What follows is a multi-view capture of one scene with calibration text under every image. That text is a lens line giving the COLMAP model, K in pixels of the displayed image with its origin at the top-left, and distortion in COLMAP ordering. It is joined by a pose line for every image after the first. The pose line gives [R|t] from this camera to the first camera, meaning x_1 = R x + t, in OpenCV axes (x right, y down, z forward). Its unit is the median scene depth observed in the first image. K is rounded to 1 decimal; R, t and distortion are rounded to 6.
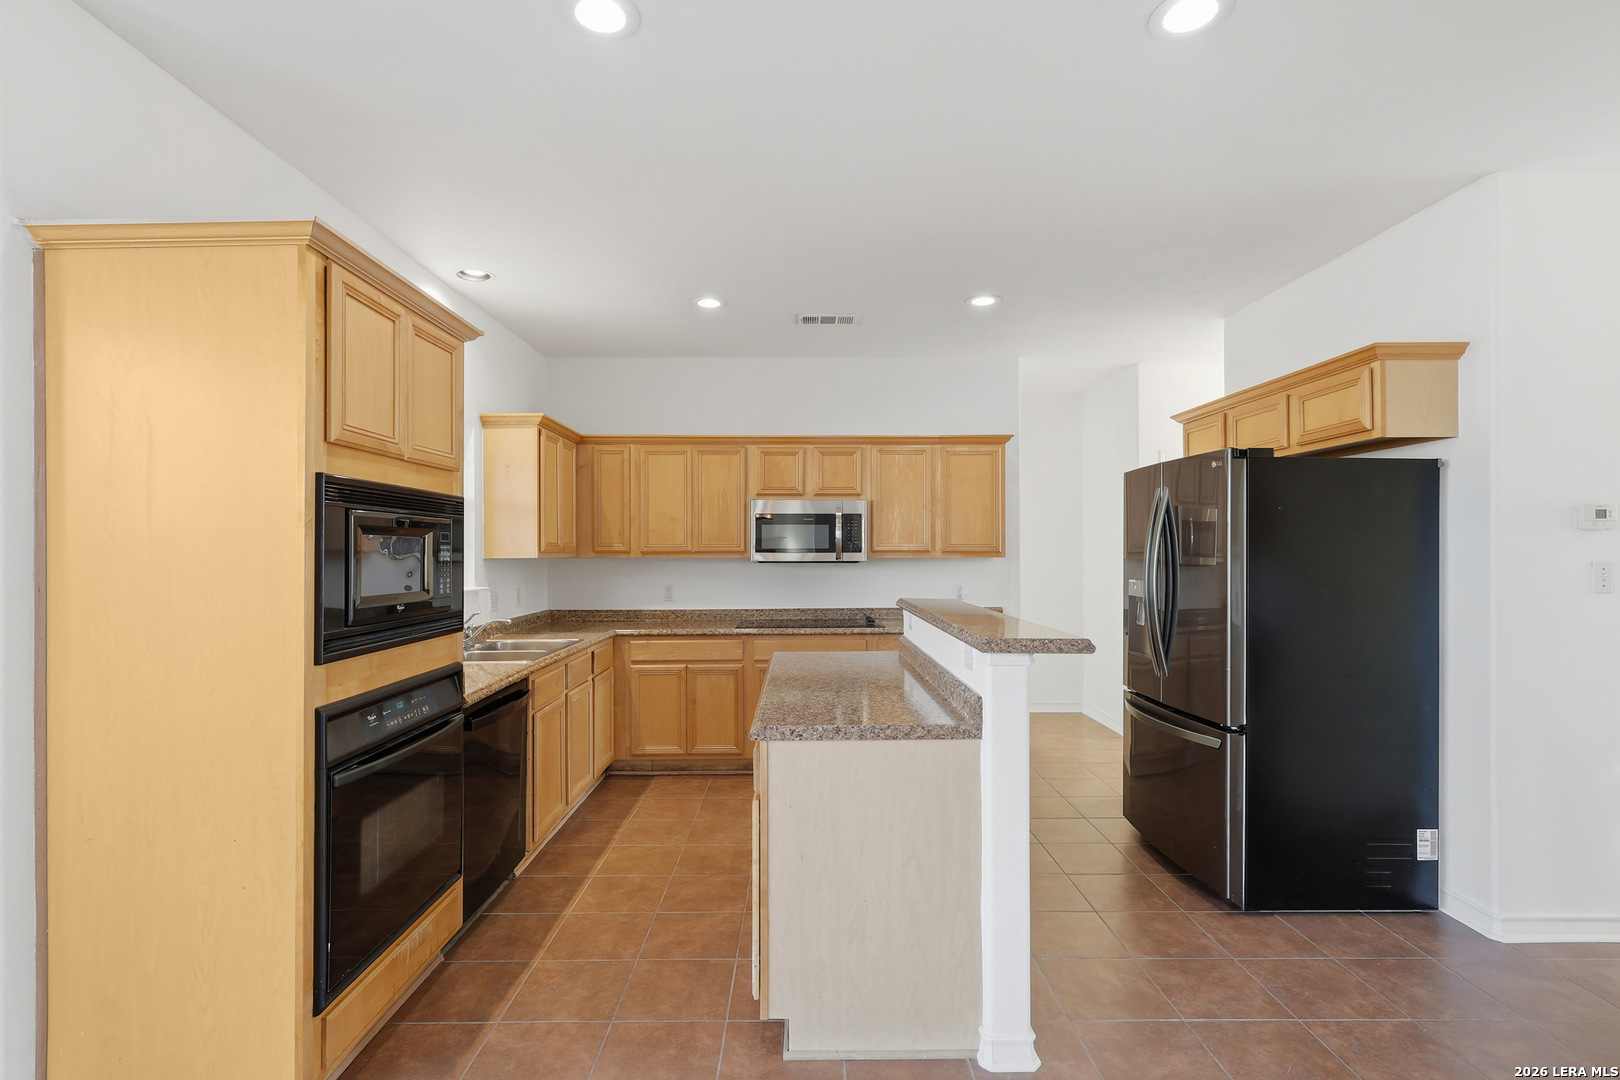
lens RADIAL K [[748.5, 0, 800.3], [0, 748.5, 542.9], [0, 0, 1]] dist [-0.000917, 0.000687]
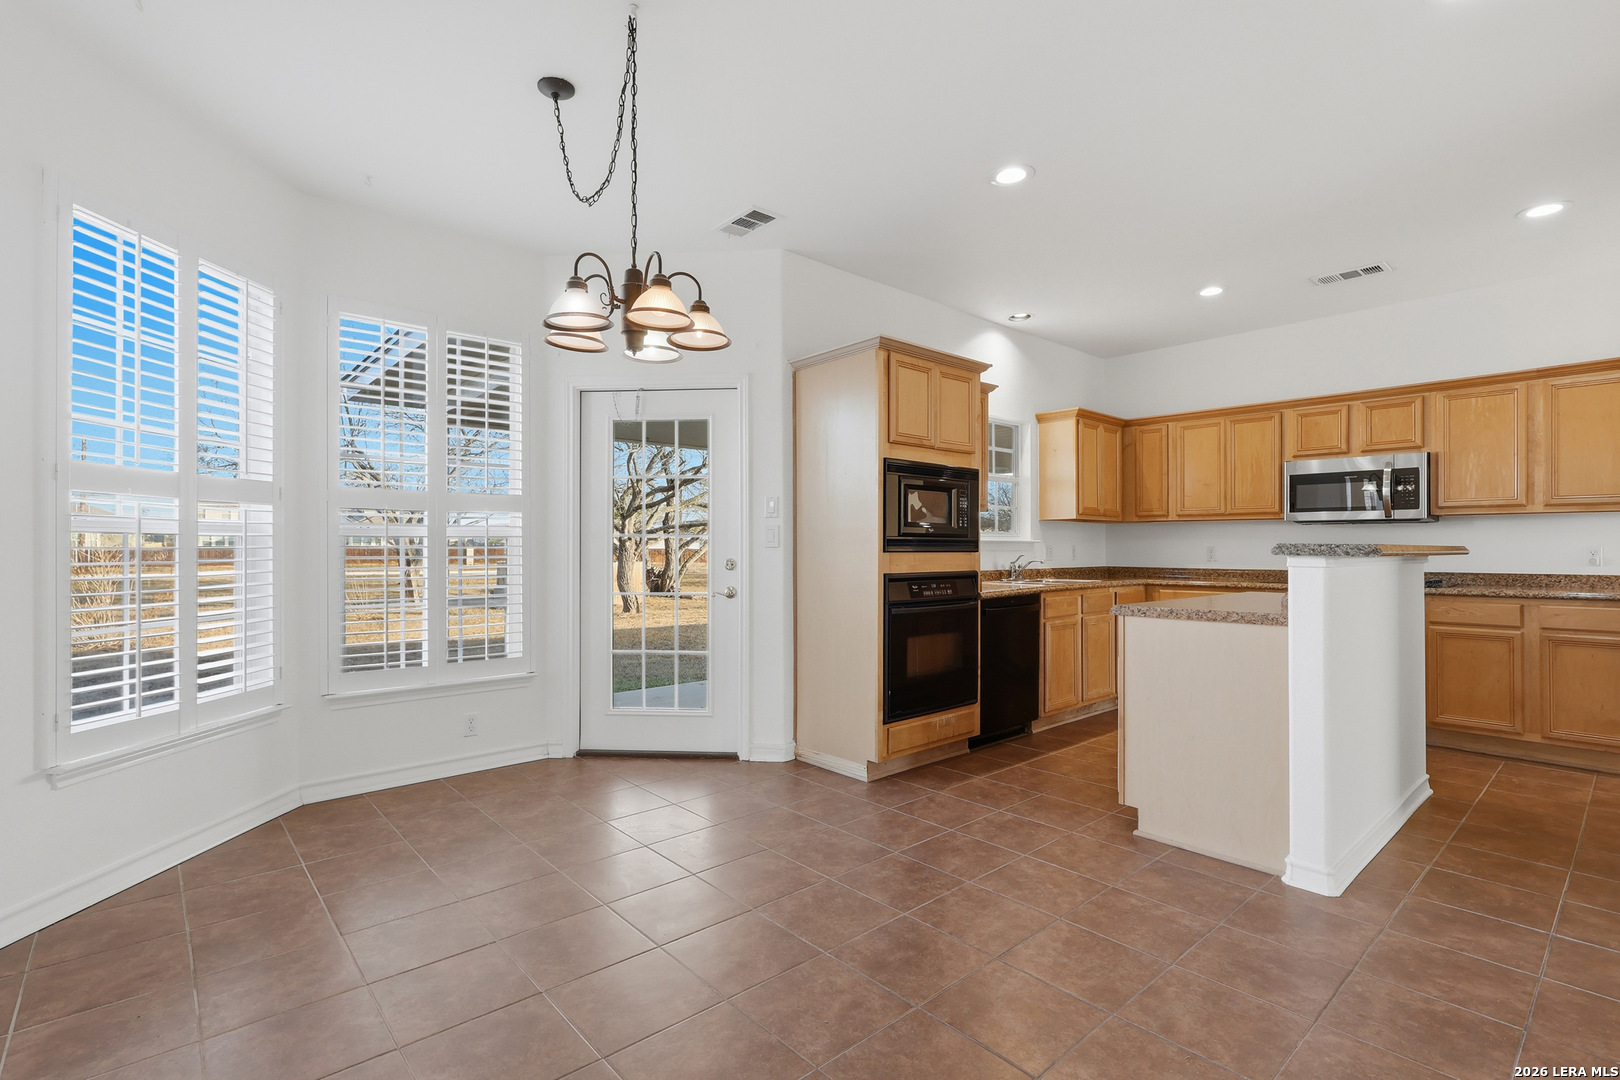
lens RADIAL K [[748.5, 0, 800.3], [0, 748.5, 542.9], [0, 0, 1]] dist [-0.000917, 0.000687]
pose [[0.655586, 0.001320, -0.755119, 0.316473], [0.003221, 0.999984, 0.004543, 0.054519], [0.755113, -0.005410, 0.655572, -0.215957]]
